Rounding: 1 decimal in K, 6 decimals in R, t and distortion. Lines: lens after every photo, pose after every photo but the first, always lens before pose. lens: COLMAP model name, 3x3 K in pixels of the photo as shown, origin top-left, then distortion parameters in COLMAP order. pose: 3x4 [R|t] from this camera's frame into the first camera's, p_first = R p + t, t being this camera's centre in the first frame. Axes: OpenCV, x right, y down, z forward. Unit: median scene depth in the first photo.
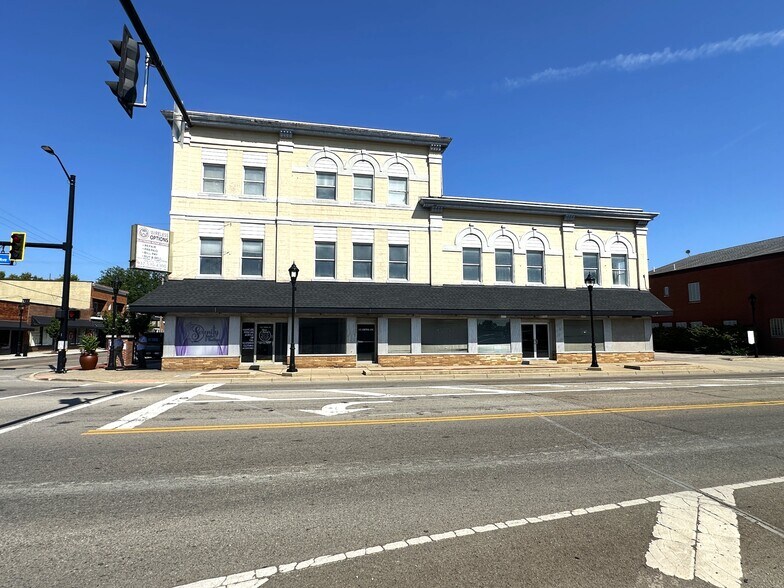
lens RADIAL K [[420.1, 0, 392.1], [0, 420.1, 290.0], [0, 0, 1]] dist [-0.010035, 0.003947]
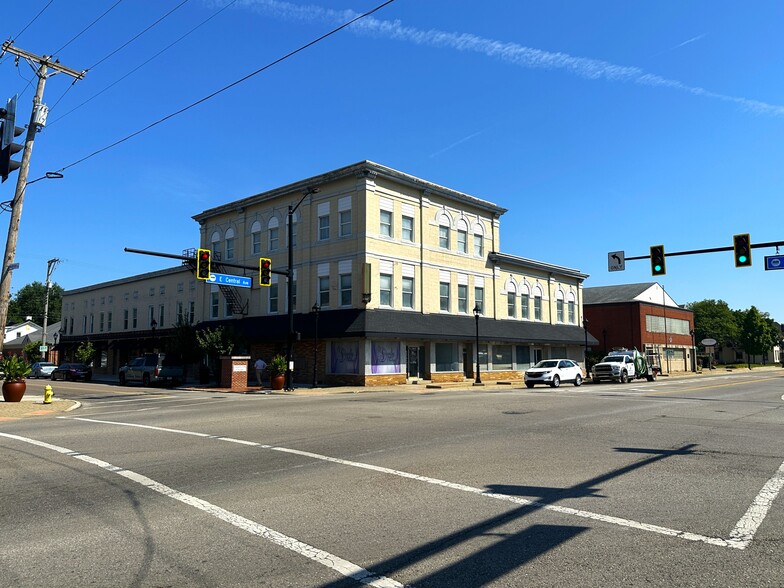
lens RADIAL K [[621.1, 0, 391.1], [0, 621.1, 297.4], [0, 0, 1]] dist [0.065749, -0.008097]
pose [[0.802063, 0.057933, 0.594424, -1.331176], [-0.059699, 0.998076, -0.016720, -0.028171], [-0.594249, -0.022076, 0.803978, -0.384198]]
